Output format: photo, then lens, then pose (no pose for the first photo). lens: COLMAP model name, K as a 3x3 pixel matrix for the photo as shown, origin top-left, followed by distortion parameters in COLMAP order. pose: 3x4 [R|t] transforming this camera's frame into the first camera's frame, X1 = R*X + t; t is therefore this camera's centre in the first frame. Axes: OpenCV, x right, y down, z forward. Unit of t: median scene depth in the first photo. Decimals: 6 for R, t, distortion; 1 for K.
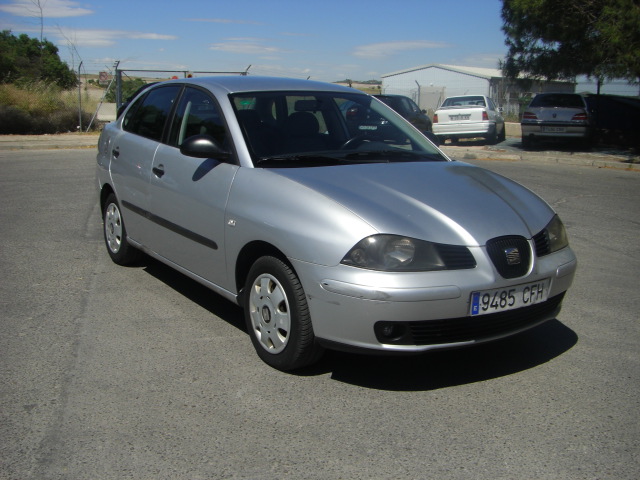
lens RADIAL K [[705.4, 0, 320.0], [0, 705.4, 240.0], [0, 0, 1]] dist [-0.166090, 0.007065]
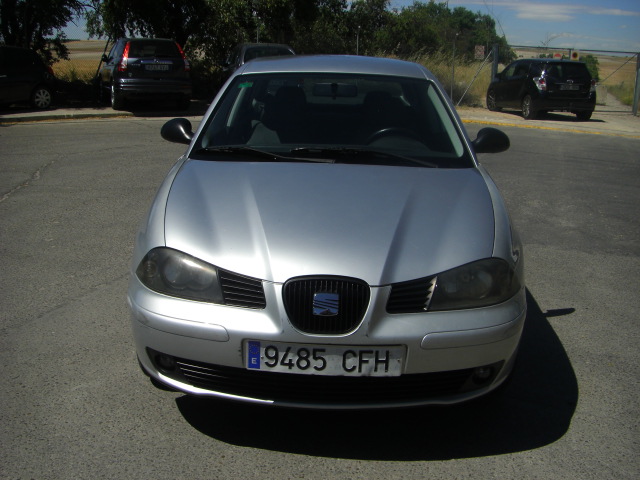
lens RADIAL K [[705.4, 0, 320.0], [0, 705.4, 240.0], [0, 0, 1]] dist [-0.166090, 0.007065]
pose [[0.822556, 0.141327, -0.550844, 0.667155], [-0.122109, 0.989928, 0.071640, -0.095706], [0.555420, 0.008335, 0.831528, 0.381133]]
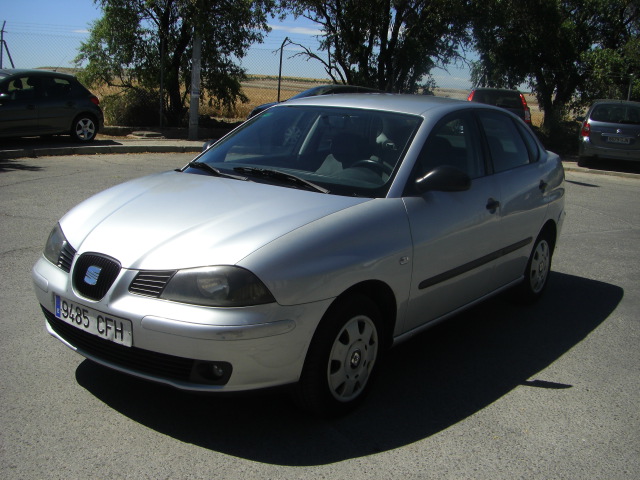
lens RADIAL K [[705.4, 0, 320.0], [0, 705.4, 240.0], [0, 0, 1]] dist [-0.166090, 0.007065]
pose [[0.364744, 0.182437, -0.913060, 1.212879], [-0.228876, 0.968097, 0.102004, -0.184748], [0.902539, 0.171773, 0.394863, 0.899500]]
